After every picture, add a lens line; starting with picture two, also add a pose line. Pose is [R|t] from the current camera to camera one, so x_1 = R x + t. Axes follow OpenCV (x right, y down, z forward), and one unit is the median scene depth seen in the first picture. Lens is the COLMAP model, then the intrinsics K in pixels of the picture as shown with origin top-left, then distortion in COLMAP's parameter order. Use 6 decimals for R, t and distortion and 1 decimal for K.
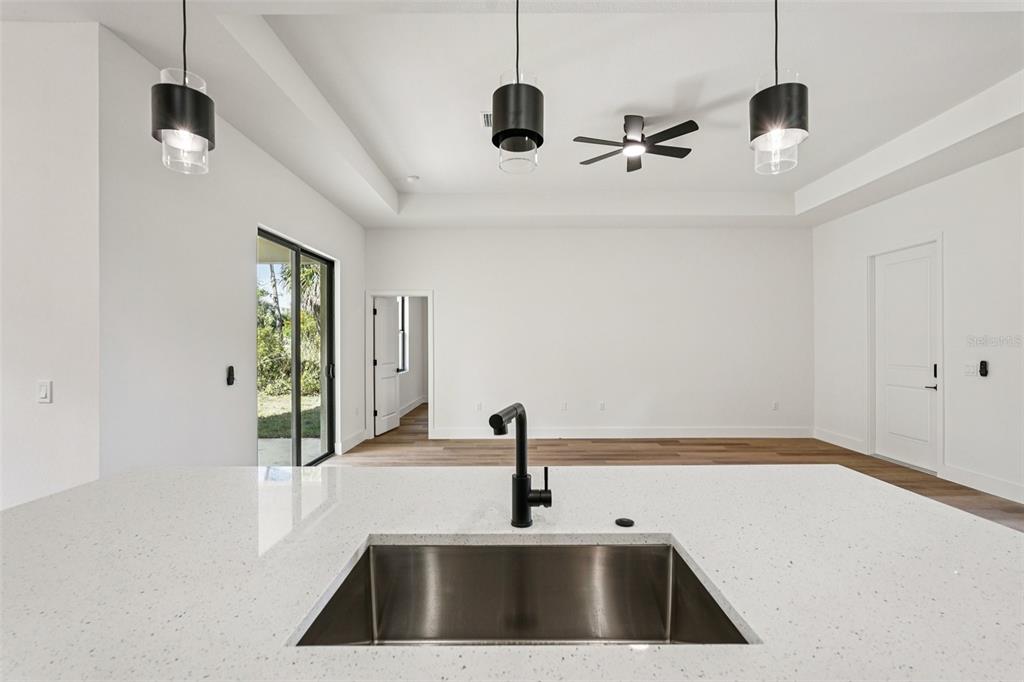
lens RADIAL K [[456.5, 0, 521.9], [0, 456.5, 351.0], [0, 0, 1]] dist [-0.013555, 0.008909]
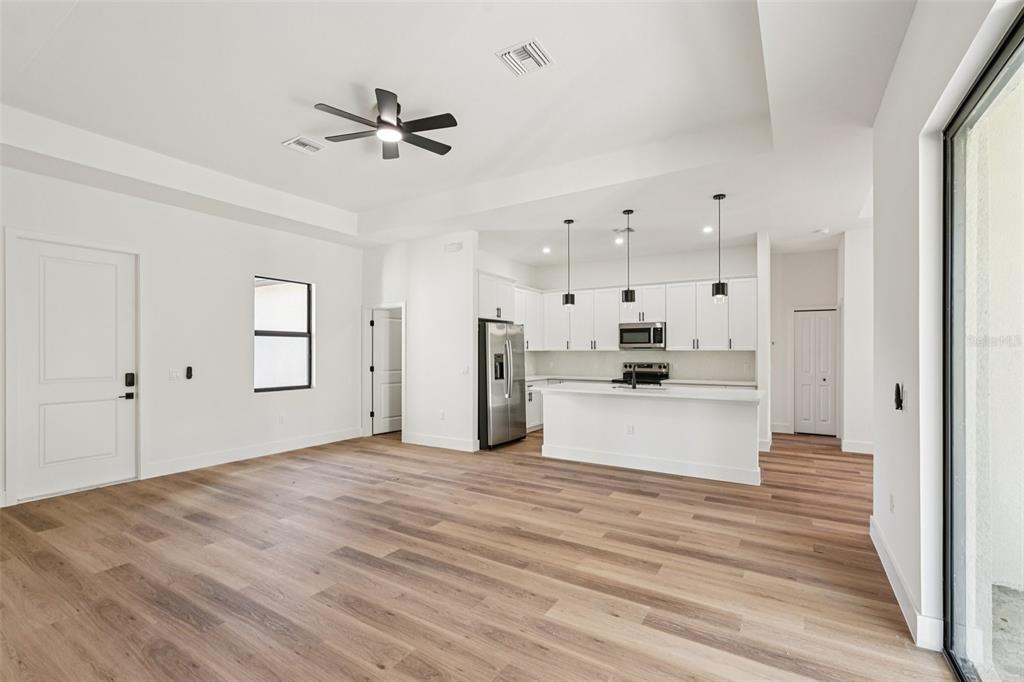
lens RADIAL K [[456.5, 0, 512.7], [0, 456.5, 350.4], [0, 0, 1]] dist [-0.013555, 0.008909]
pose [[-0.845750, 0.003607, 0.533567, -0.310400], [0.008167, 0.999948, 0.006186, -0.017887], [-0.533516, 0.009589, -0.845735, 1.185680]]
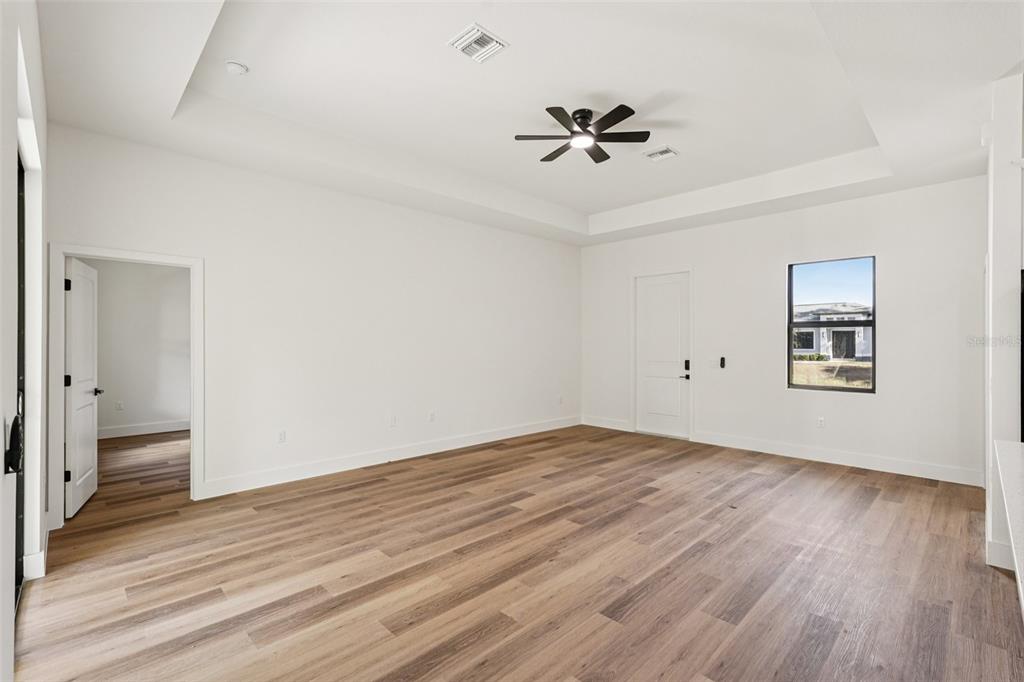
lens RADIAL K [[456.5, 0, 512.4], [0, 456.5, 343.5], [0, 0, 1]] dist [-0.013555, 0.008909]
pose [[0.718935, 0.001505, 0.695075, -0.372626], [0.006817, 0.999934, -0.009216, -0.010642], [-0.695043, 0.011364, 0.718878, 0.308485]]
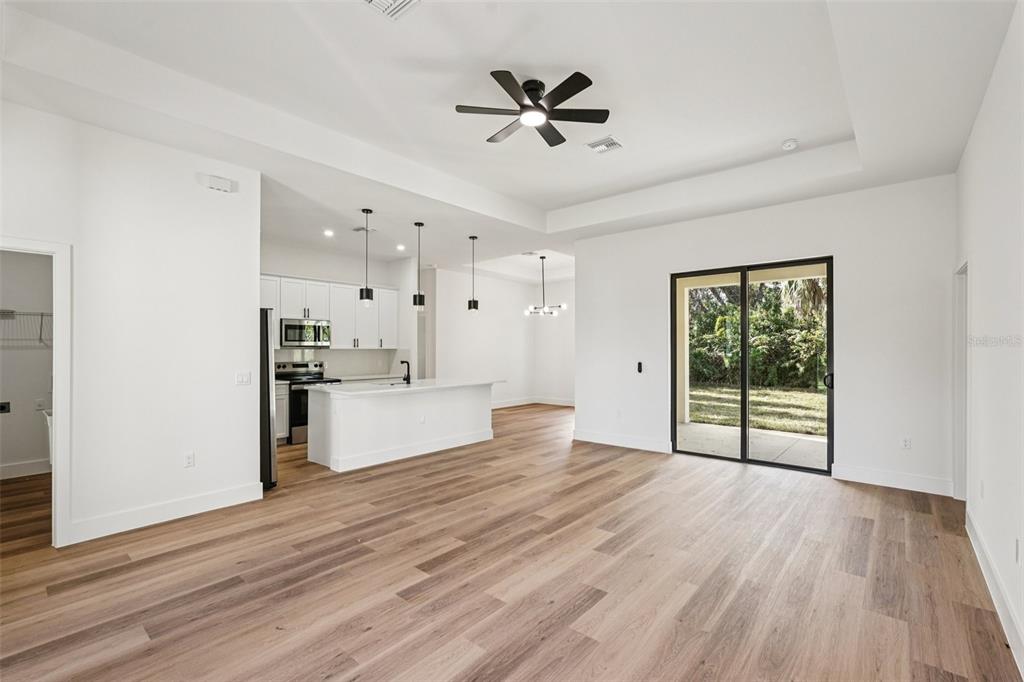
lens RADIAL K [[456.5, 0, 513.6], [0, 456.5, 345.7], [0, 0, 1]] dist [-0.013555, 0.008909]
pose [[-0.651164, -0.002744, -0.758932, 0.658809], [-0.006721, 0.999975, 0.002151, -0.021309], [0.758907, 0.006502, -0.651167, 1.105830]]
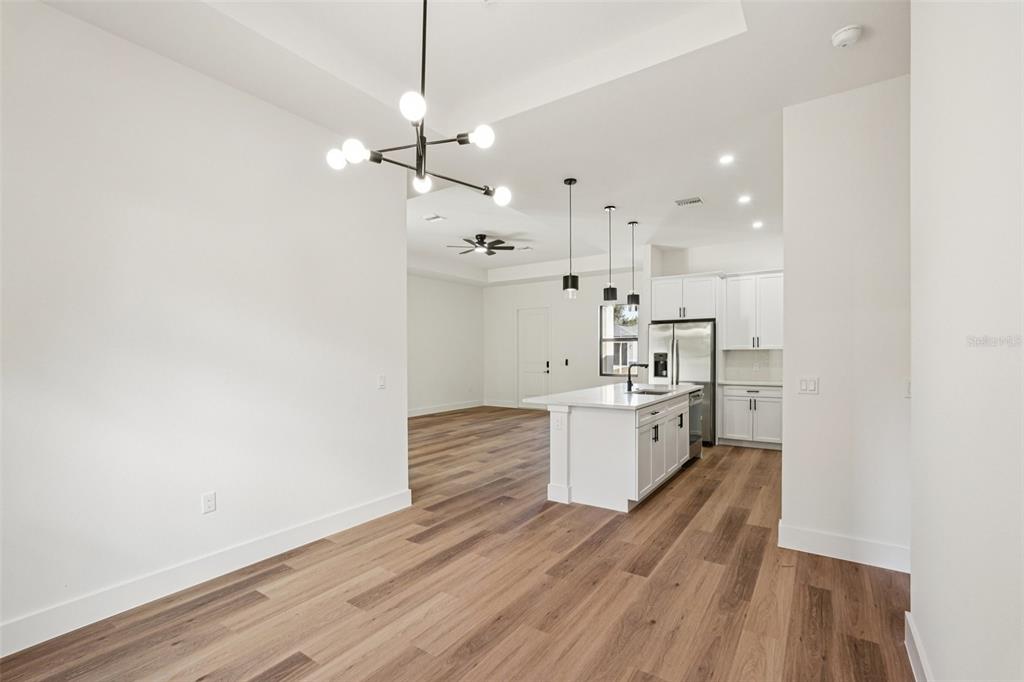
lens RADIAL K [[456.5, 0, 502.9], [0, 456.5, 343.2], [0, 0, 1]] dist [-0.013555, 0.008909]
pose [[0.583499, 0.013956, 0.811994, -0.899509], [0.014844, 0.999502, -0.027845, -0.001095], [-0.811978, 0.028301, 0.583001, -0.126065]]
